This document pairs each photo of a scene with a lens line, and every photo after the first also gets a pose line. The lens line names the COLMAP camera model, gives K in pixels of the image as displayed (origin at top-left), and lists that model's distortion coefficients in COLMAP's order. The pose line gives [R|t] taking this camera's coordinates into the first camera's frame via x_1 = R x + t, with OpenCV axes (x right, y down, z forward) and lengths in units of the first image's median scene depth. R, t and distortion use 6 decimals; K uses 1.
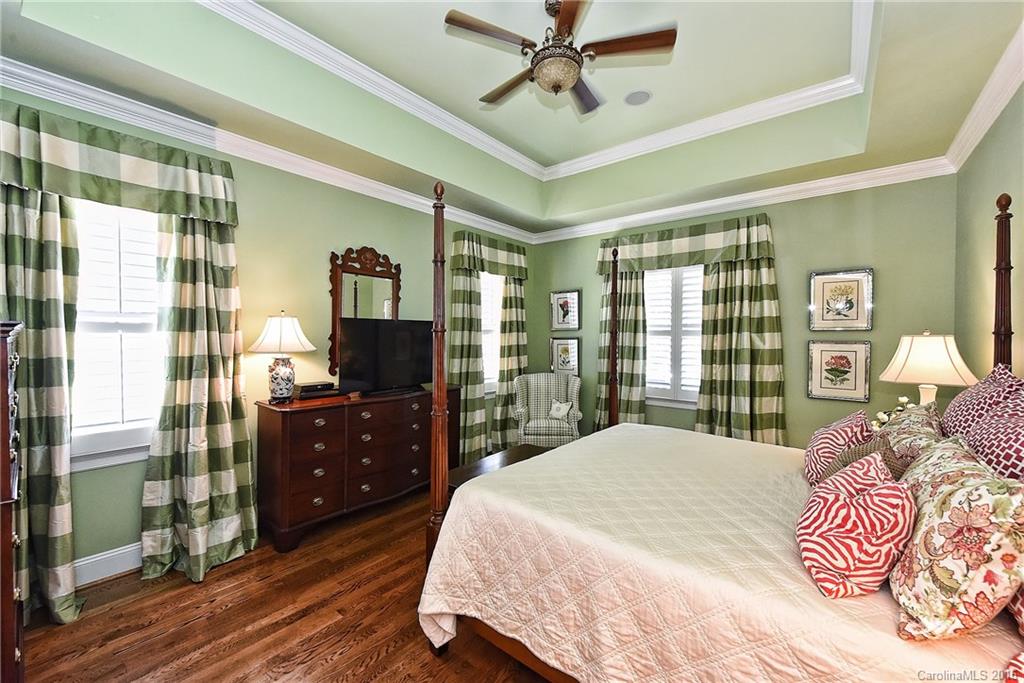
lens RADIAL K [[405.7, 0, 495.4], [0, 405.7, 340.1], [0, 0, 1]] dist [0.000042, -0.000087]
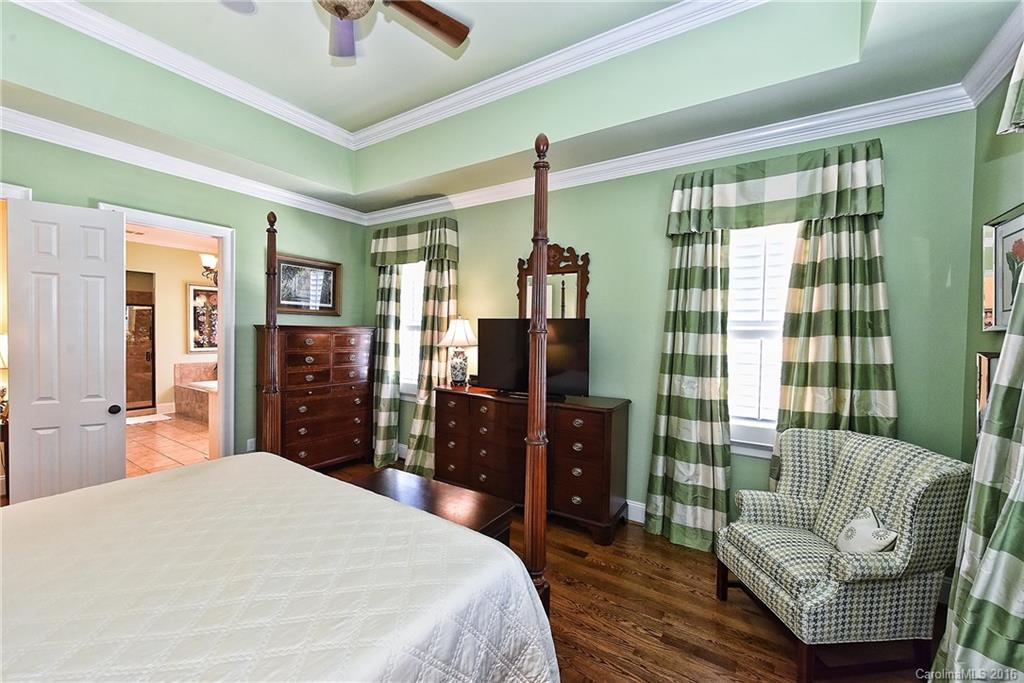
lens RADIAL K [[405.7, 0, 495.4], [0, 405.7, 340.1], [0, 0, 1]] dist [0.000042, -0.000087]
pose [[0.114374, 0.017971, -0.993275, 0.608853], [-0.034023, 0.999321, 0.014163, -0.010291], [0.992855, 0.032174, 0.114907, 0.735069]]
